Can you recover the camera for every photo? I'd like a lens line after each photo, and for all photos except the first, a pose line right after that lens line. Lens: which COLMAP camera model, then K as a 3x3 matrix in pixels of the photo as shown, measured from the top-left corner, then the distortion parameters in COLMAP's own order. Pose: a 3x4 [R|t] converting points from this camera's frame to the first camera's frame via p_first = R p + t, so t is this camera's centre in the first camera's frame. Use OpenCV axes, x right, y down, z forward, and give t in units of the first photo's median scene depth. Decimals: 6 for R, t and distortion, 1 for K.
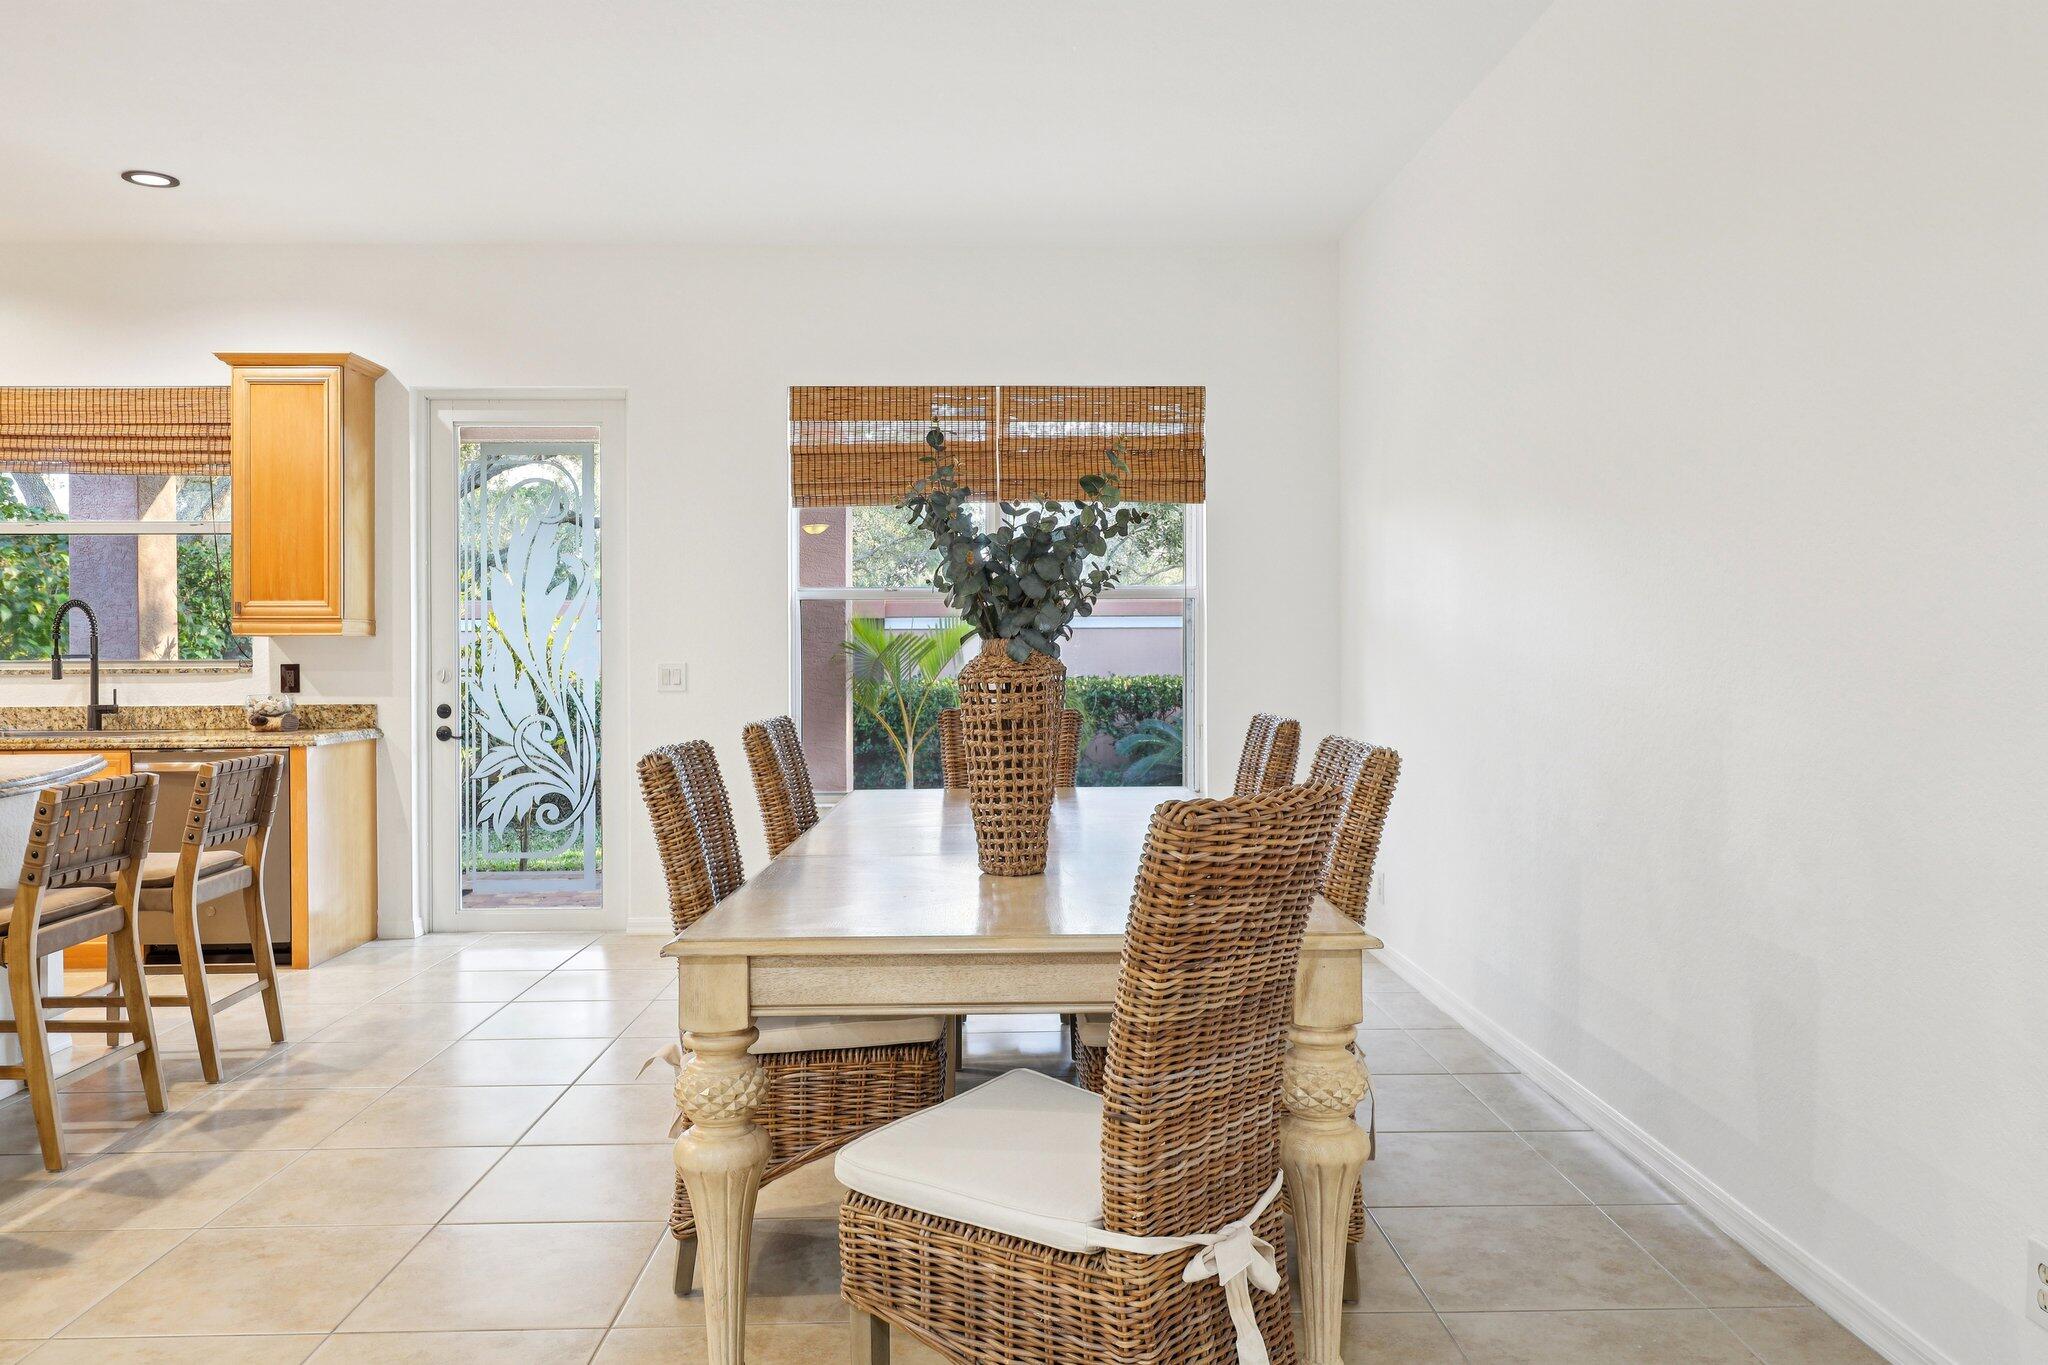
lens RADIAL K [[1466.5, 0, 1029.3], [0, 1466.5, 654.8], [0, 0, 1]] dist [0.001172, -0.001107]
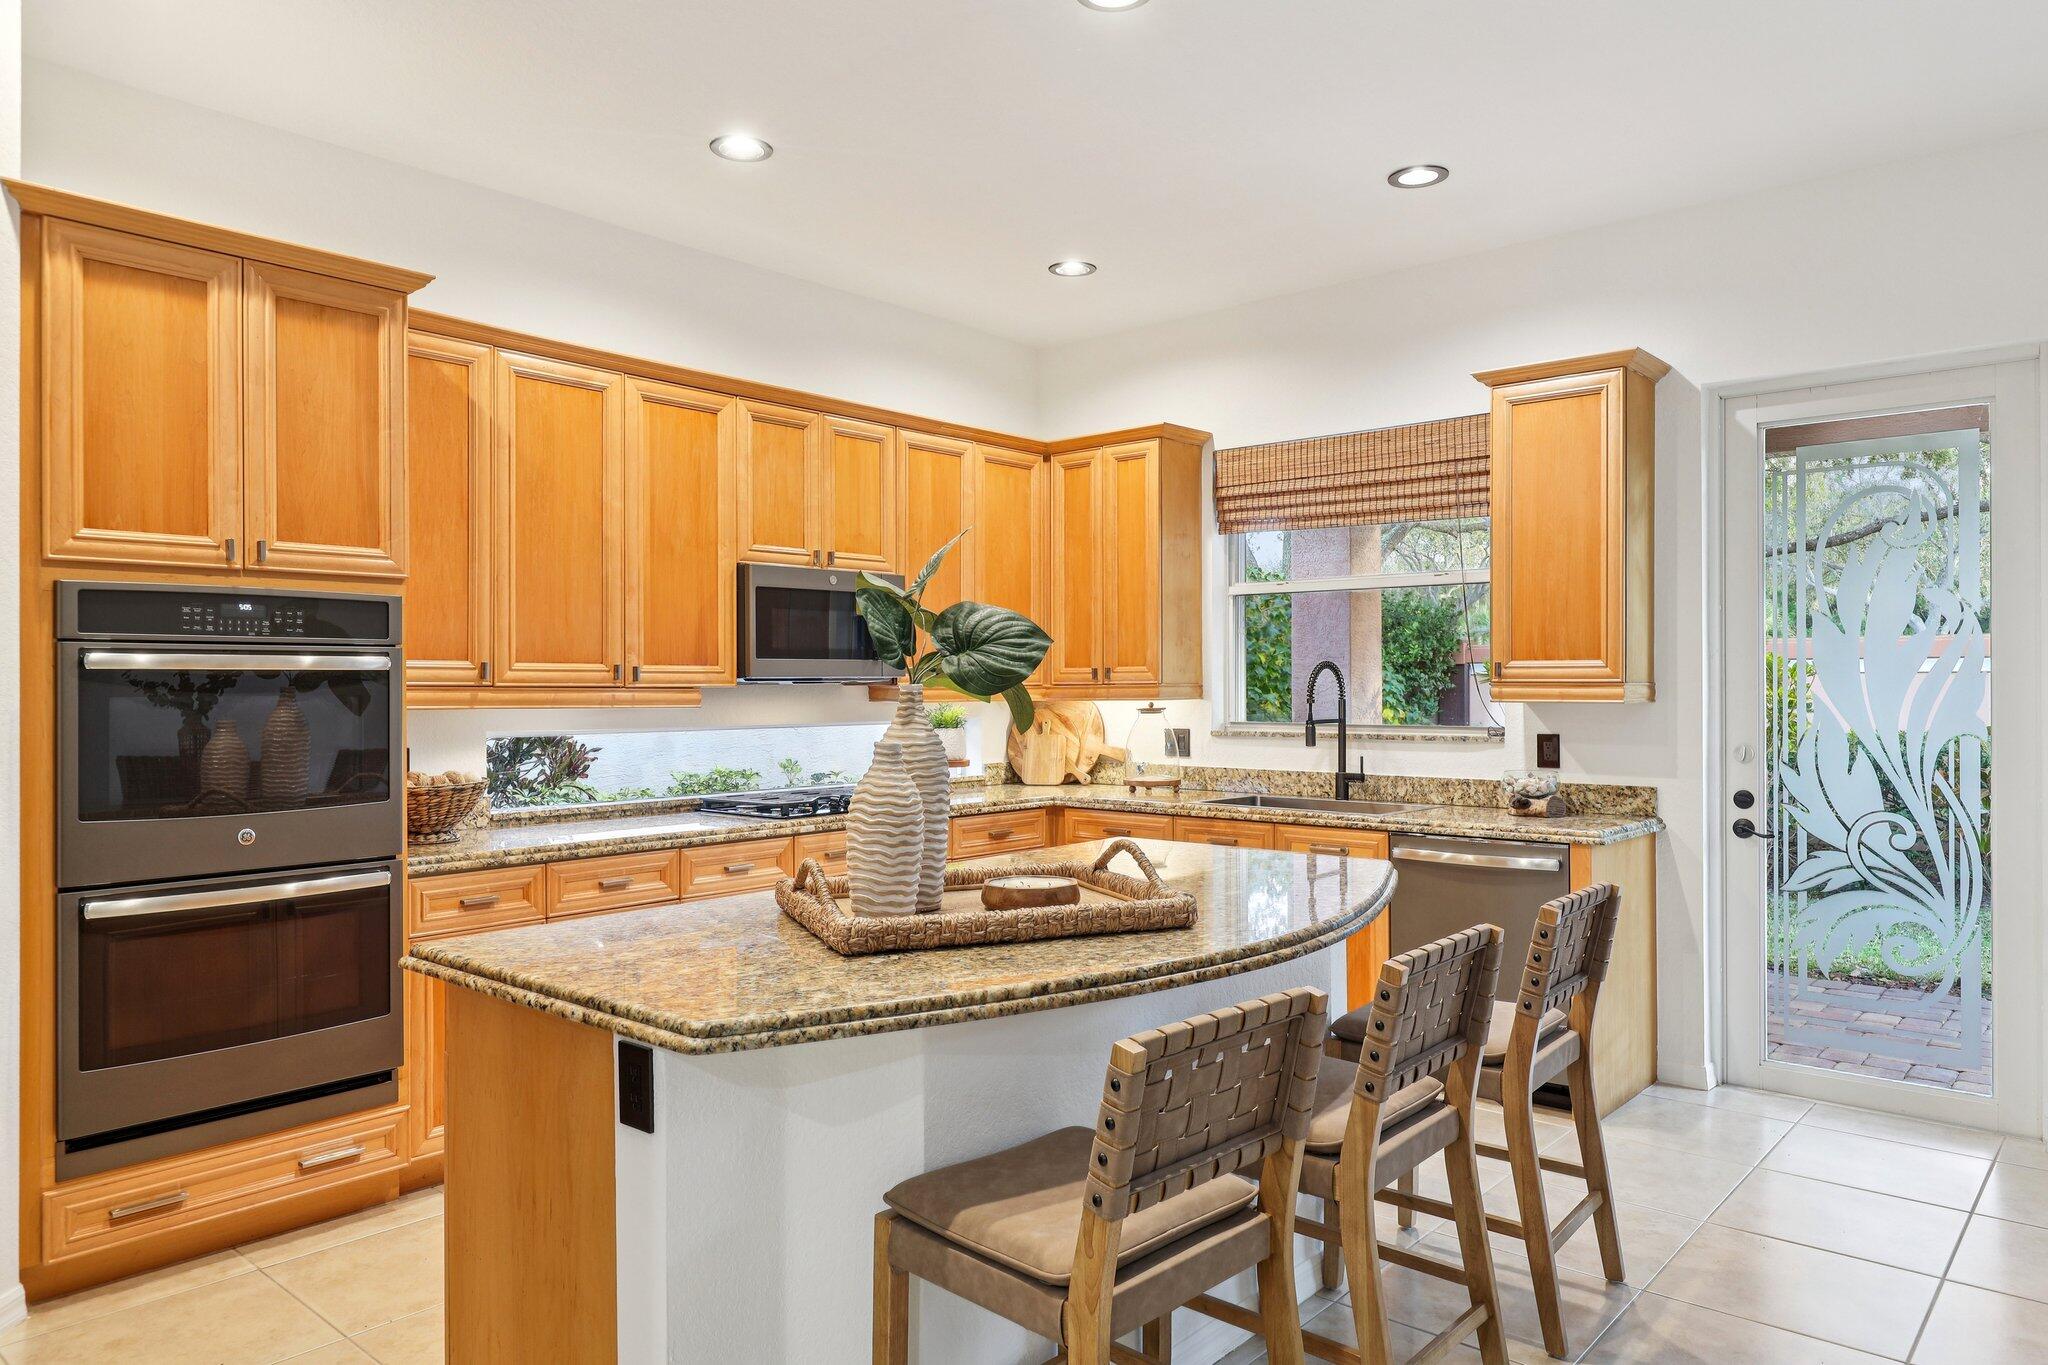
lens RADIAL K [[1344.2, 0, 1019.9], [0, 1344.2, 677.0], [0, 0, 1]] dist [0.008245, -0.000955]
pose [[0.732267, -0.000058, -0.681018, -0.199907], [-0.003625, 0.999986, -0.003982, -0.022432], [0.681008, 0.005385, 0.732256, 0.226808]]
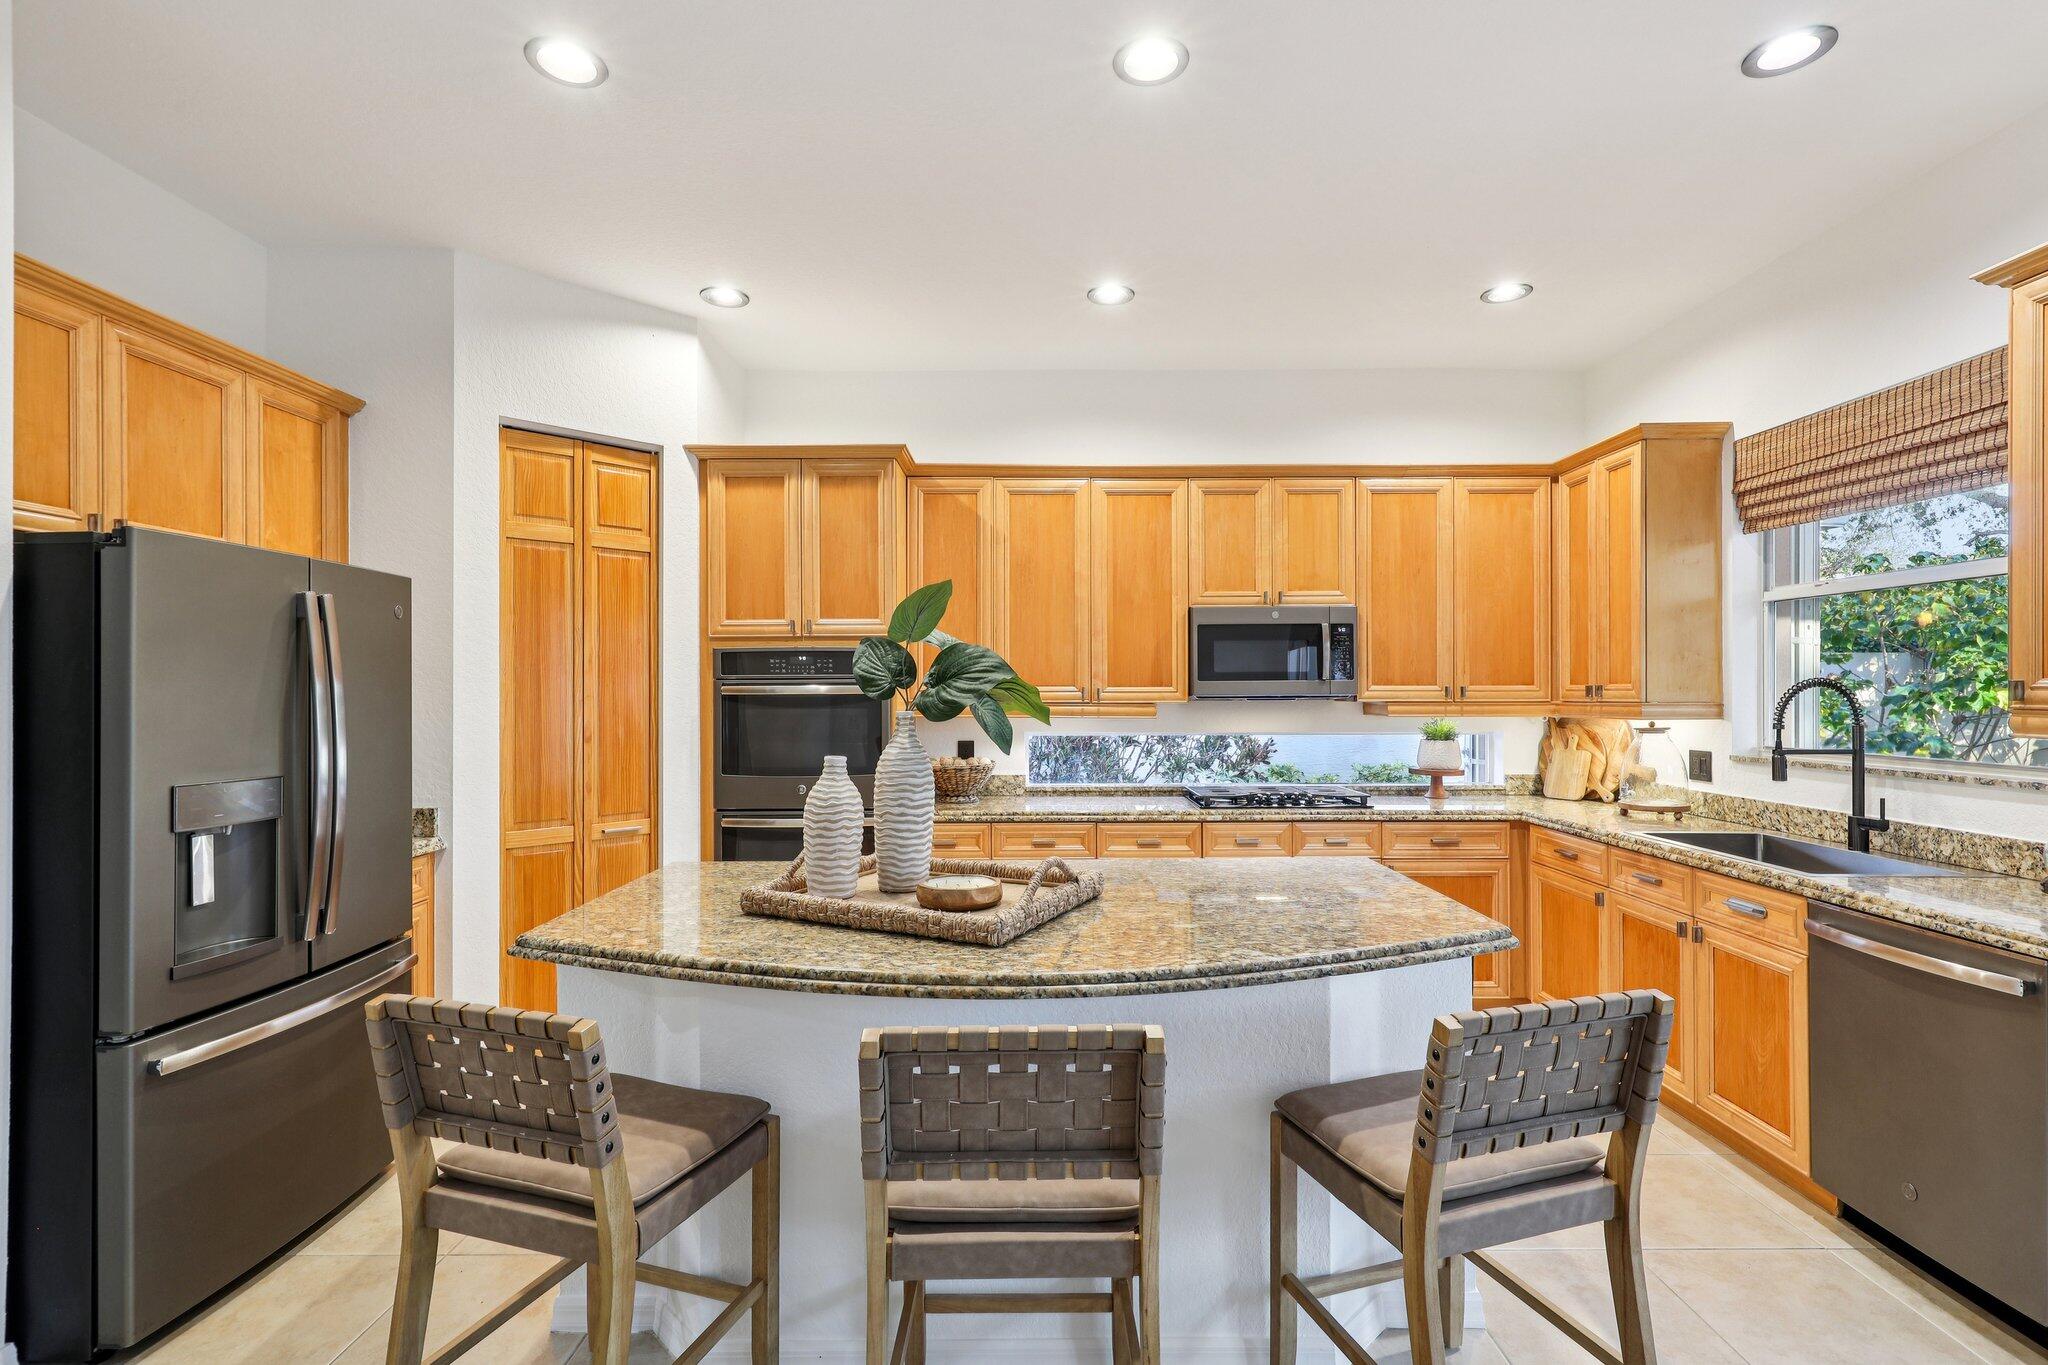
lens RADIAL K [[946.6, 0, 1025.2], [0, 946.6, 689.4], [0, 0, 1]] dist [0.000162, -0.000375]
pose [[-0.030758, 0.004109, -0.999518, -0.137299], [-0.000836, 0.999991, 0.004137, -0.032109], [0.999527, 0.000962, -0.030754, 0.580215]]
